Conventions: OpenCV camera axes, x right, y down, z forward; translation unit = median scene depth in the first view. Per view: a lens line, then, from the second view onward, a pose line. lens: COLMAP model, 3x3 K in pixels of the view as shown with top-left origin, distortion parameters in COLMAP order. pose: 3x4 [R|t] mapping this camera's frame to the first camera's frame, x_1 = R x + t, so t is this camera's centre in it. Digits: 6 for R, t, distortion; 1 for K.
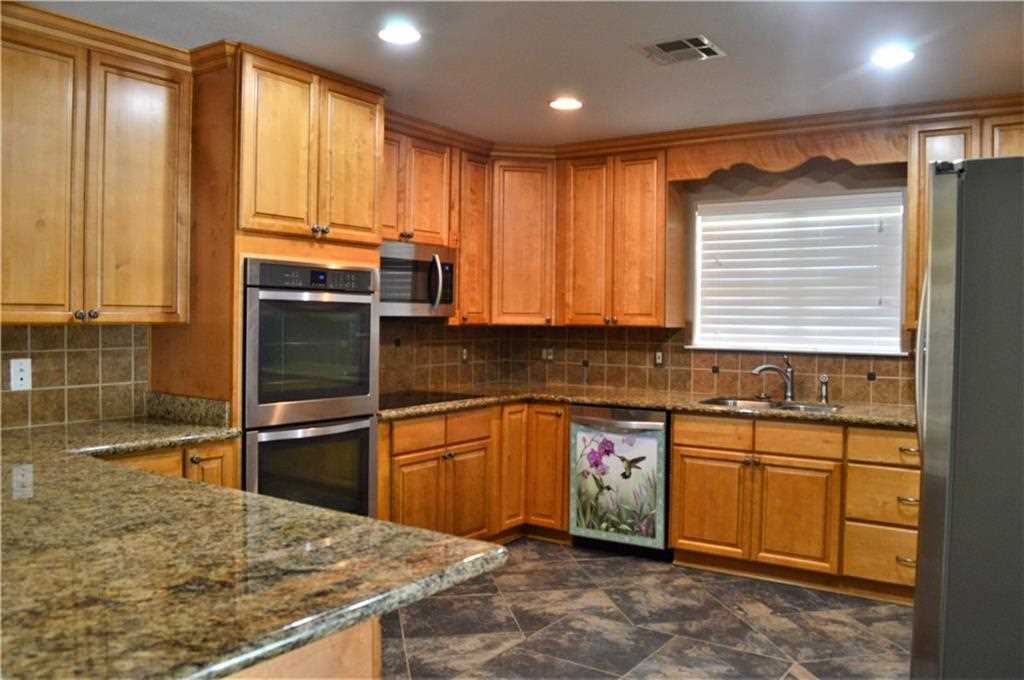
lens RADIAL K [[824.8, 0, 512.0], [0, 824.8, 340.0], [0, 0, 1]] dist [-0.089753, 0.010598]
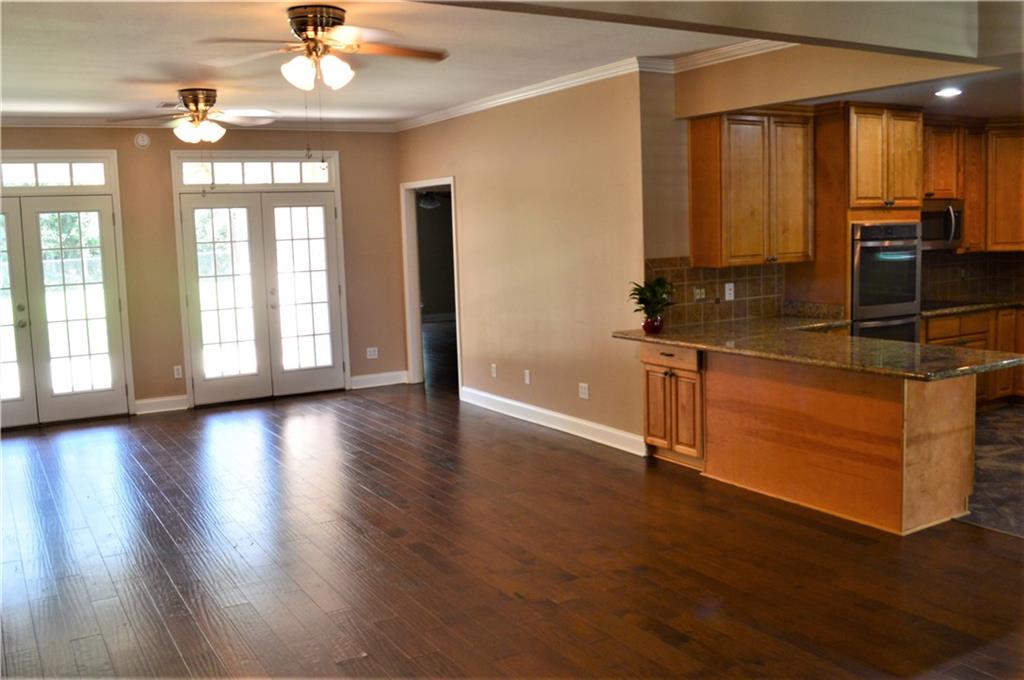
lens RADIAL K [[949.7, 0, 512.0], [0, 949.7, 340.0], [0, 0, 1]] dist [-0.080606, 0.014035]
pose [[0.905943, 0.006816, -0.423344, -0.108260], [0.032582, 0.995783, 0.085758, -0.039550], [0.422143, -0.091485, 0.901901, -0.950942]]
